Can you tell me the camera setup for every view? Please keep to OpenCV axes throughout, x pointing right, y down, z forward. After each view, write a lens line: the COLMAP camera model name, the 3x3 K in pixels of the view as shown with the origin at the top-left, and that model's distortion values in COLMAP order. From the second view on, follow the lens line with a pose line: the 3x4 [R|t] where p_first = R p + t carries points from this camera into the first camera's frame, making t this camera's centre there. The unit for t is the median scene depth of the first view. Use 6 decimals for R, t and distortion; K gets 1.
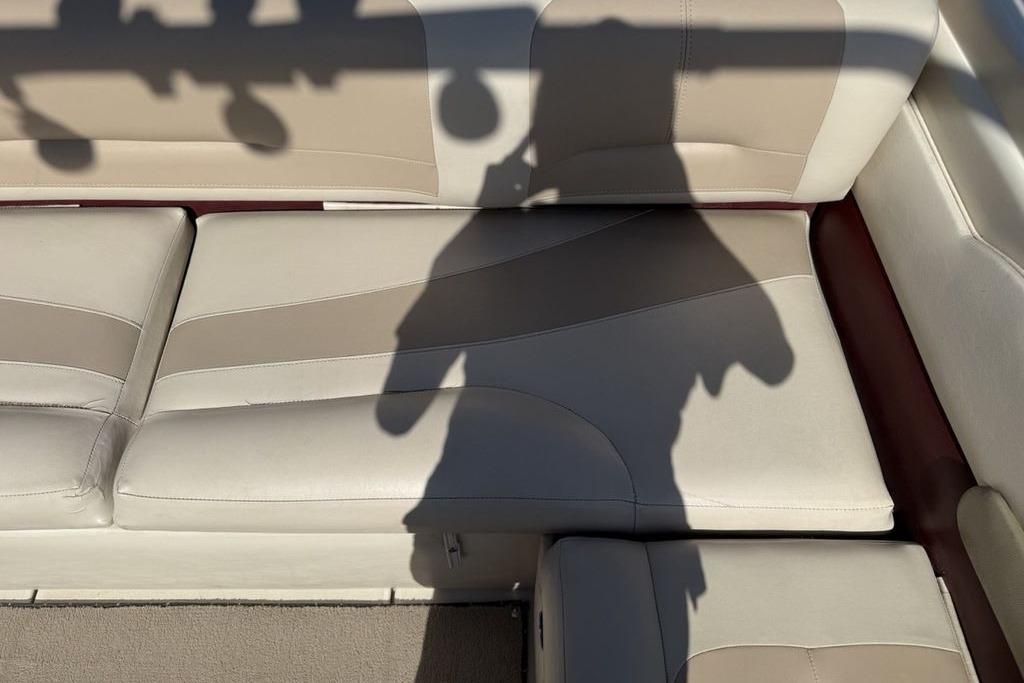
lens RADIAL K [[706.9, 0, 512.0], [0, 706.9, 341.5], [0, 0, 1]] dist [-0.003496, 0.000757]
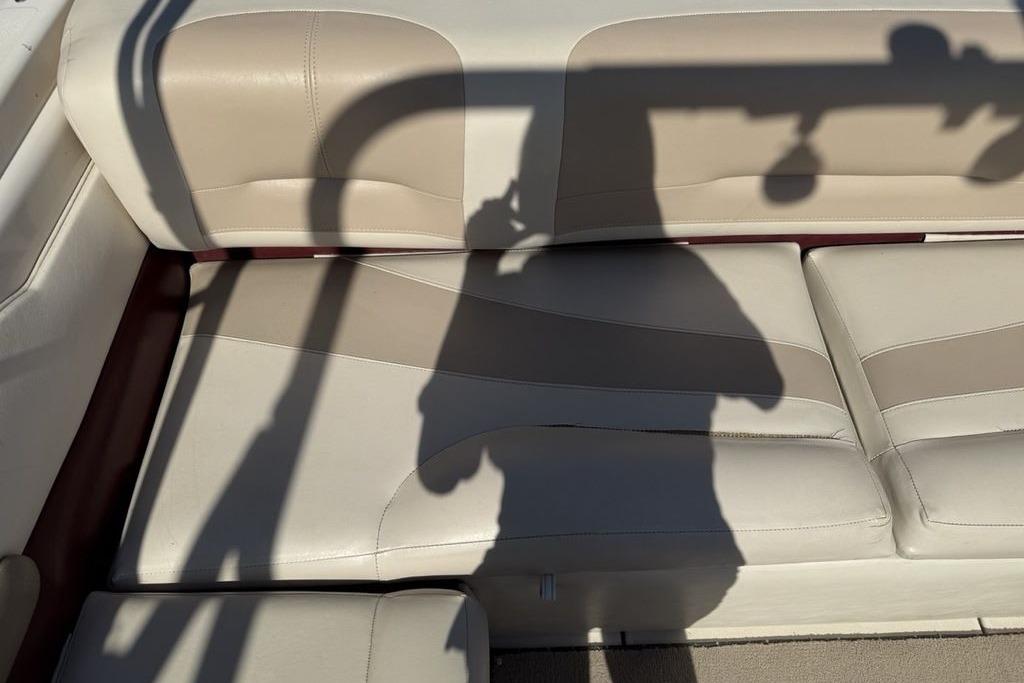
lens RADIAL K [[716.1, 0, 492.8], [0, 716.1, 335.1], [0, 0, 1]] dist [0.008346, 0.002402]
pose [[0.998972, -0.019470, 0.040943, -0.943101], [0.021940, 0.997911, -0.060764, -0.000843], [-0.039675, 0.061600, 0.997312, -0.008301]]
